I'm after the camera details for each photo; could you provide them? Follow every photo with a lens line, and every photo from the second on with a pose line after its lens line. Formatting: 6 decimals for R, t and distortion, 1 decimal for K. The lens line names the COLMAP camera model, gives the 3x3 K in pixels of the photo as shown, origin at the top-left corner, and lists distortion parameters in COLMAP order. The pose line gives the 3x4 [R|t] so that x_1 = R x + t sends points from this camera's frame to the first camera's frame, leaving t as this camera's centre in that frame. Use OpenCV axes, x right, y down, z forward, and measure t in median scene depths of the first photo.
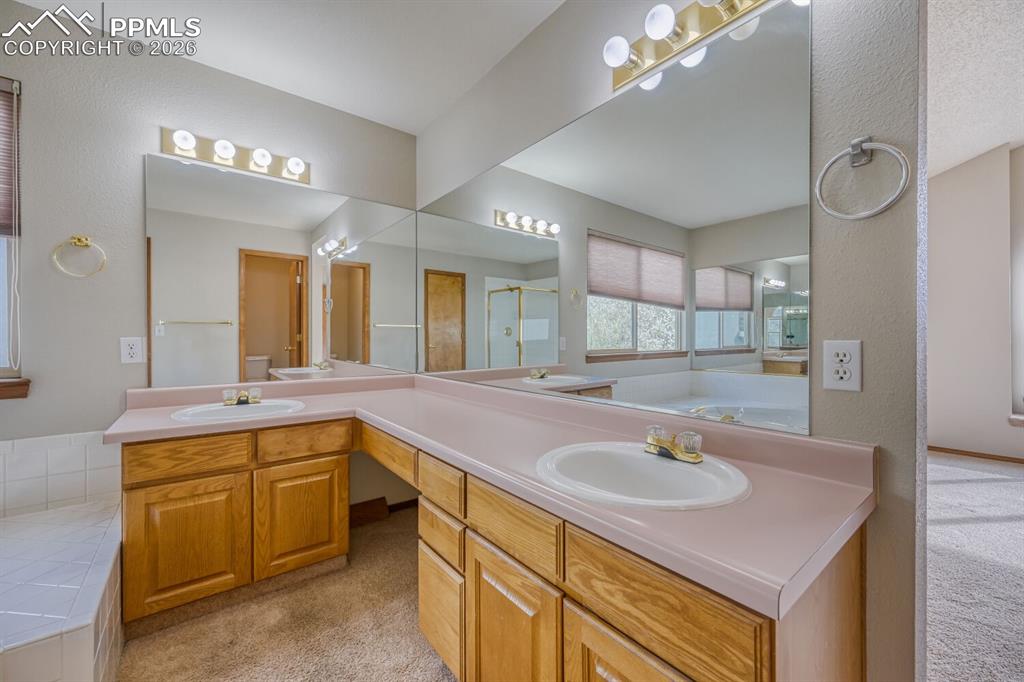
lens RADIAL K [[402.6, 0, 513.9], [0, 402.6, 340.6], [0, 0, 1]] dist [-0.000090, 0.000042]
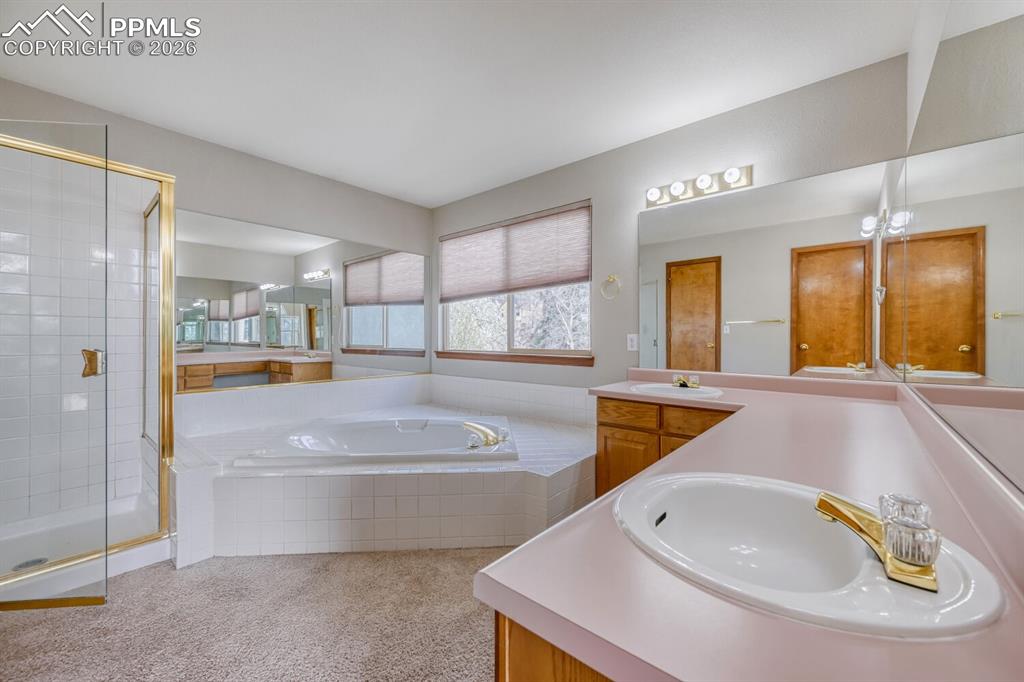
lens RADIAL K [[348.9, 0, 512.5], [0, 348.9, 335.7], [0, 0, 1]] dist [-0.001168, -0.000049]
pose [[0.257455, 0.001819, -0.966289, 0.343267], [0.002571, 0.999993, 0.002568, -0.002474], [0.966287, -0.003145, 0.257449, 0.277689]]
